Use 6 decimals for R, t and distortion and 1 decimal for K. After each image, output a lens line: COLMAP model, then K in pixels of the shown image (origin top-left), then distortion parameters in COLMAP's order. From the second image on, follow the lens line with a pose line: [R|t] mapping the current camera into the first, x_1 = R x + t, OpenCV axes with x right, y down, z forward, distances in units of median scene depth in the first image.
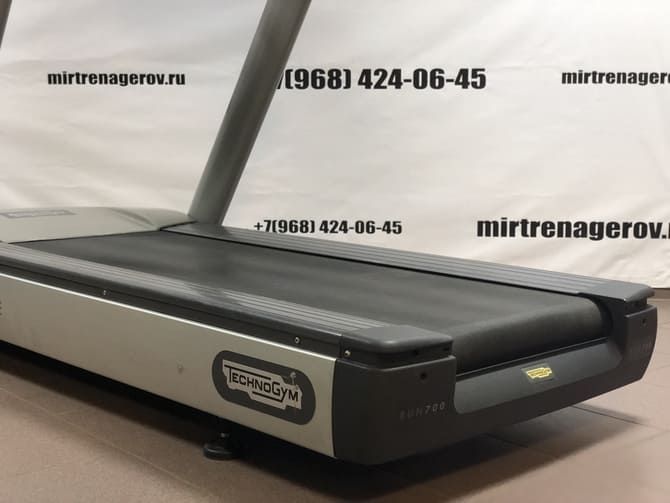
lens RADIAL K [[986.0, 0, 338.5], [0, 986.0, 254.4], [0, 0, 1]] dist [0.037792, 0.000000]
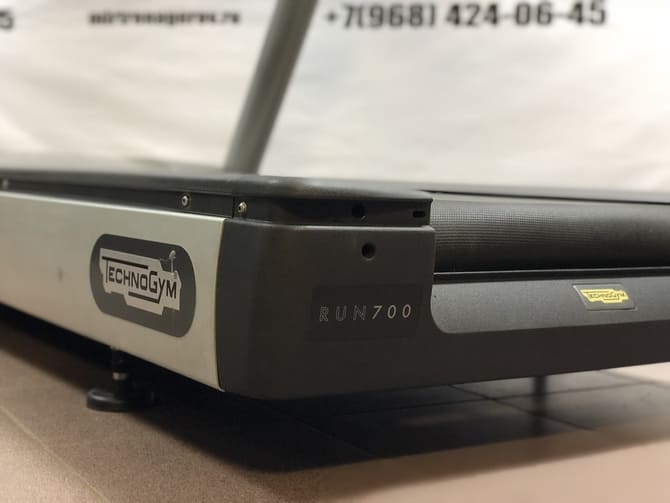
lens RADIAL K [[986.0, 0, 337.3], [0, 986.0, 261.6], [0, 0, 1]] dist [0.037792, 0.000000]
pose [[0.985884, 0.039502, -0.162702, 0.141818], [-0.048843, 0.997356, -0.053813, 0.141926], [0.160146, 0.061000, 0.985207, 0.383586]]
